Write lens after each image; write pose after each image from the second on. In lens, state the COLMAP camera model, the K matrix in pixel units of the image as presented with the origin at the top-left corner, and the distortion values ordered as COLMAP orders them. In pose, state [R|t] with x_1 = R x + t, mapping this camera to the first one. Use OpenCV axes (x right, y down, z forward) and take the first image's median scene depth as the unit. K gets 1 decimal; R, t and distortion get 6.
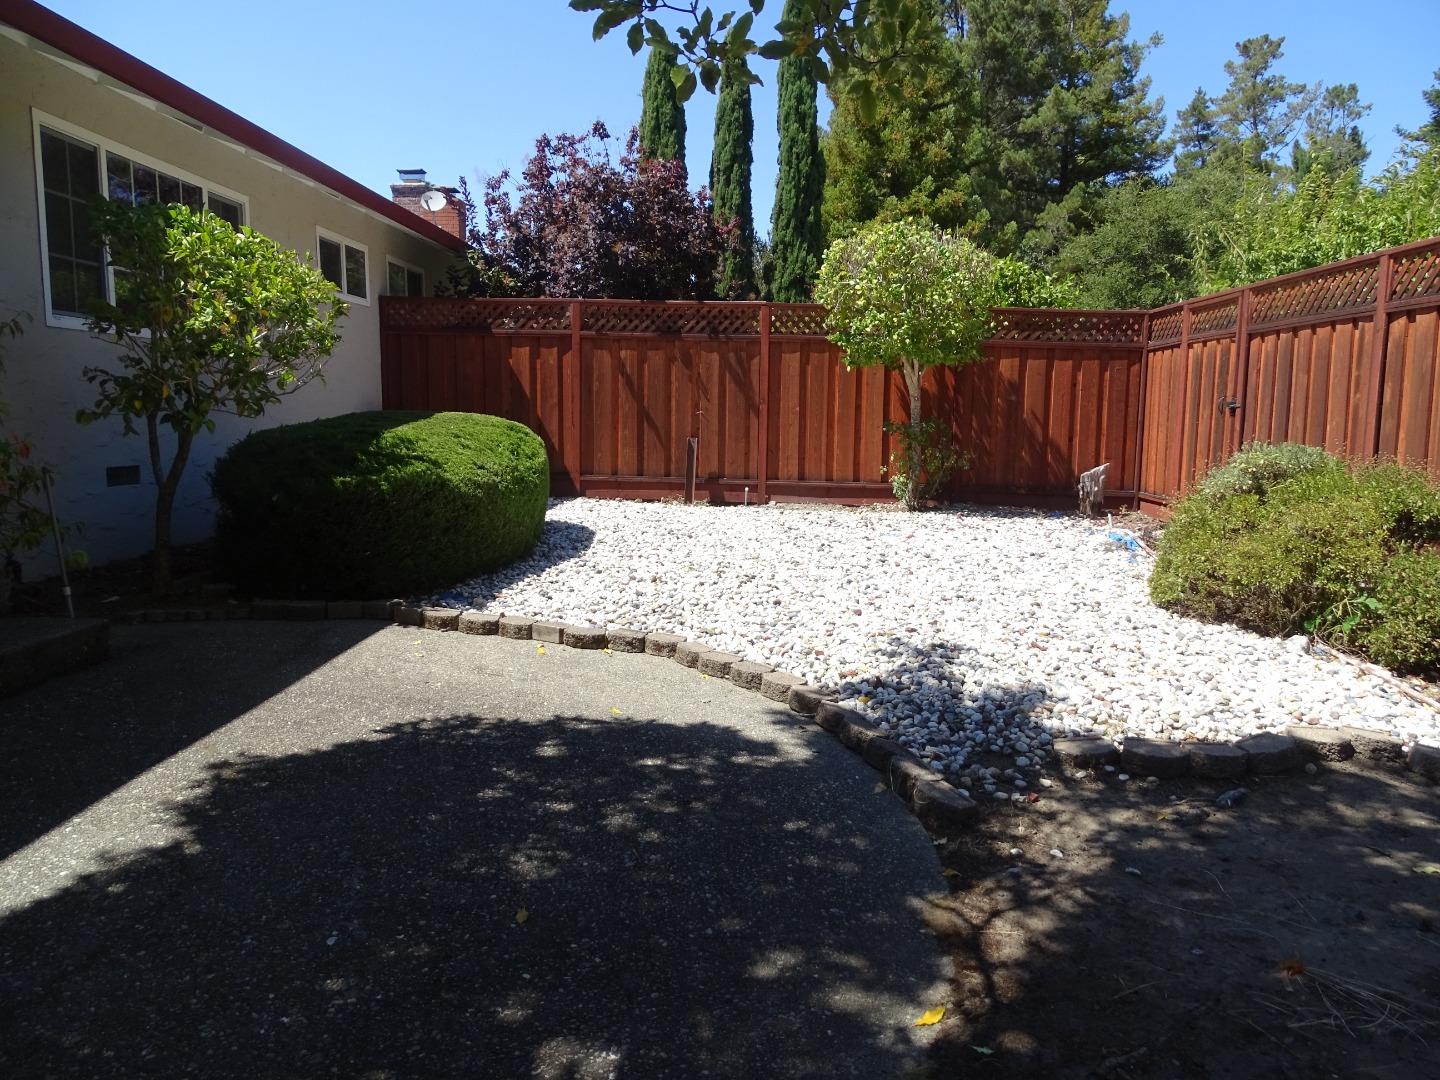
lens RADIAL K [[1012.7, 0, 720.0], [0, 1012.7, 540.0], [0, 0, 1]] dist [-0.026180, 0.001017]
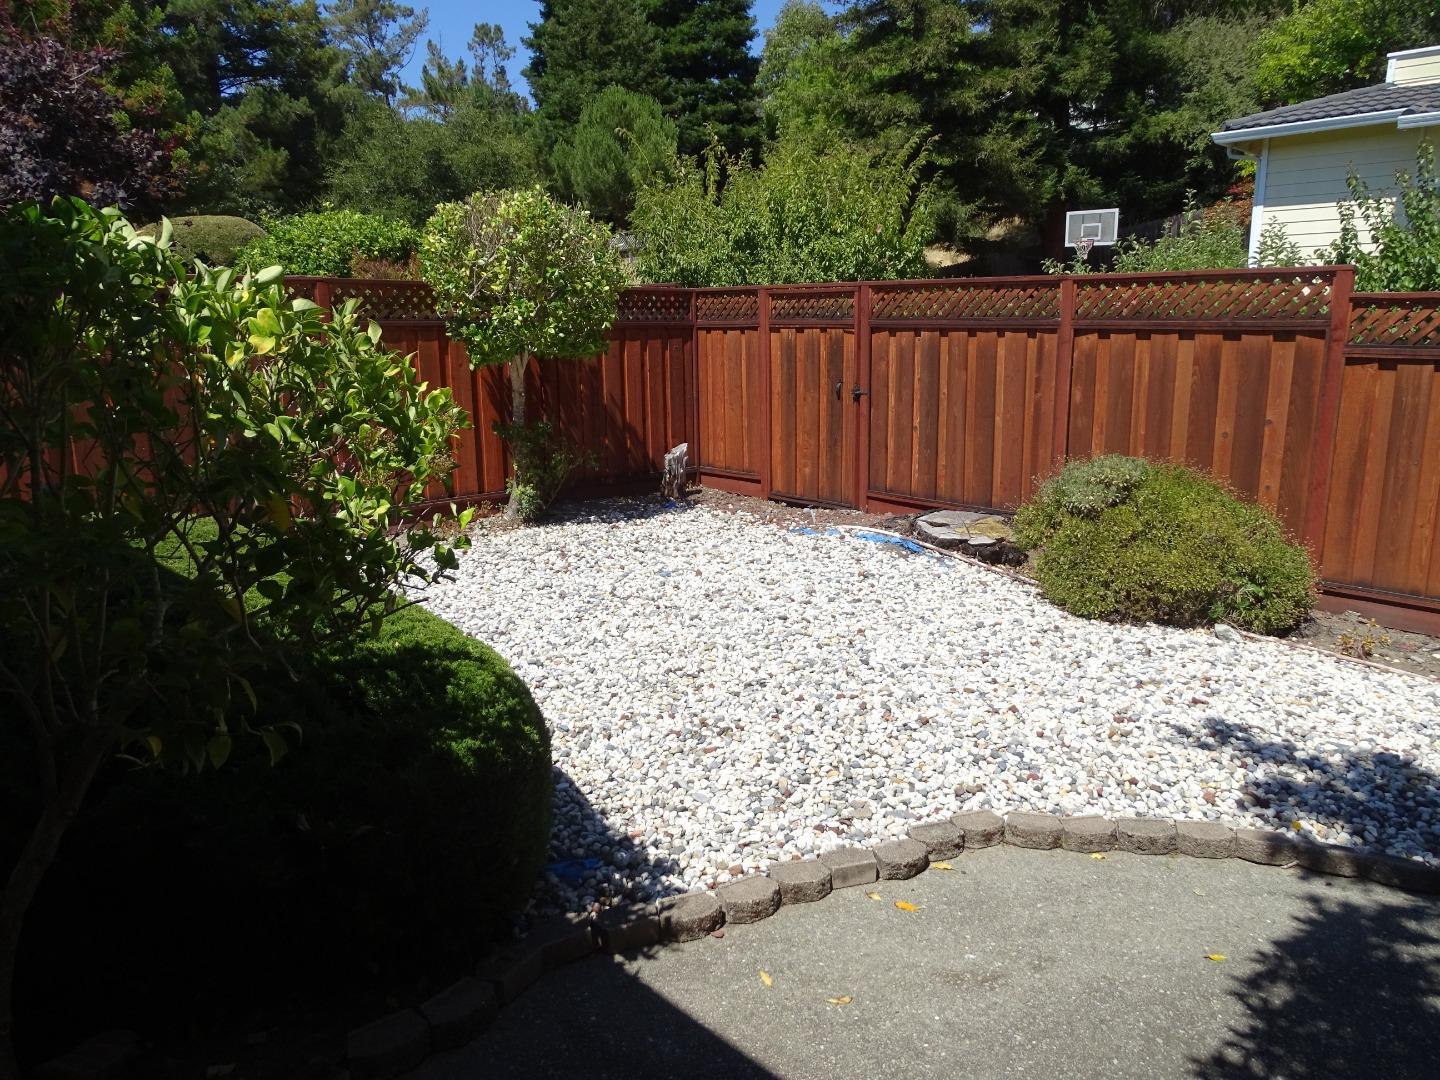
lens RADIAL K [[1012.7, 0, 720.0], [0, 1012.7, 540.0], [0, 0, 1]] dist [-0.026180, 0.001017]
pose [[0.652730, -0.183332, 0.735073, -0.667022], [0.114915, 0.983010, 0.143128, -0.233030], [-0.748824, -0.008953, 0.662708, 0.588423]]
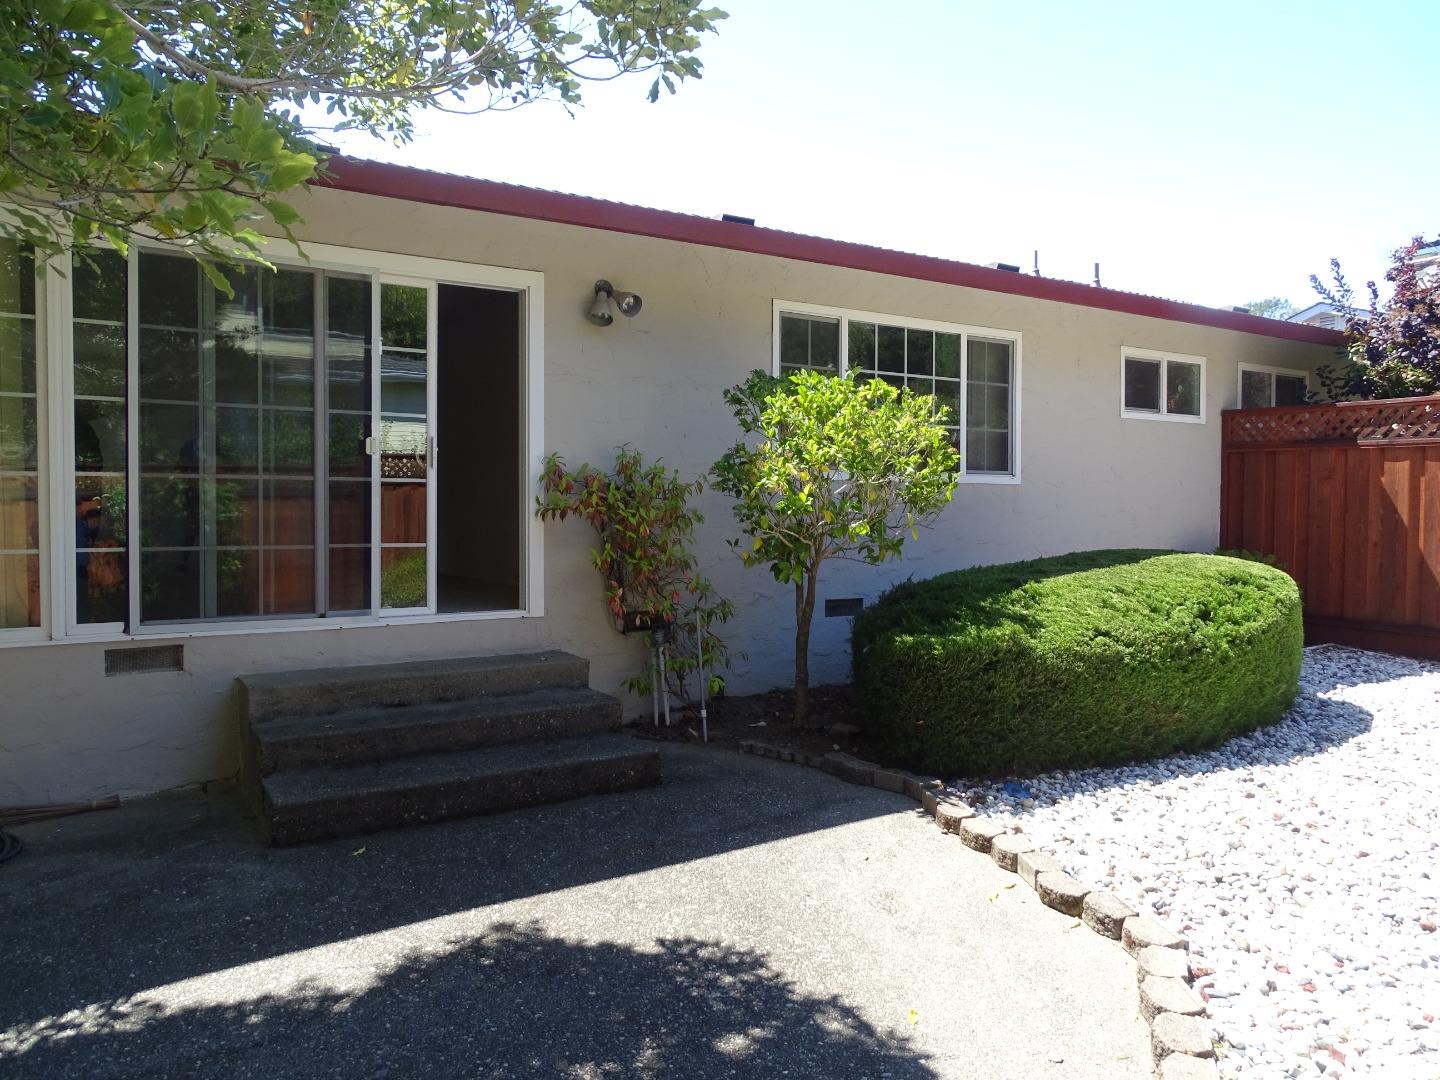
lens RADIAL K [[1019.1, 0, 720.0], [0, 1019.1, 540.0], [0, 0, 1]] dist [-0.007750, -0.001380]
pose [[0.581093, 0.016631, -0.813667, 0.300765], [-0.102045, 0.993390, -0.052572, -0.087794], [0.807414, 0.113580, 0.578949, 0.331879]]
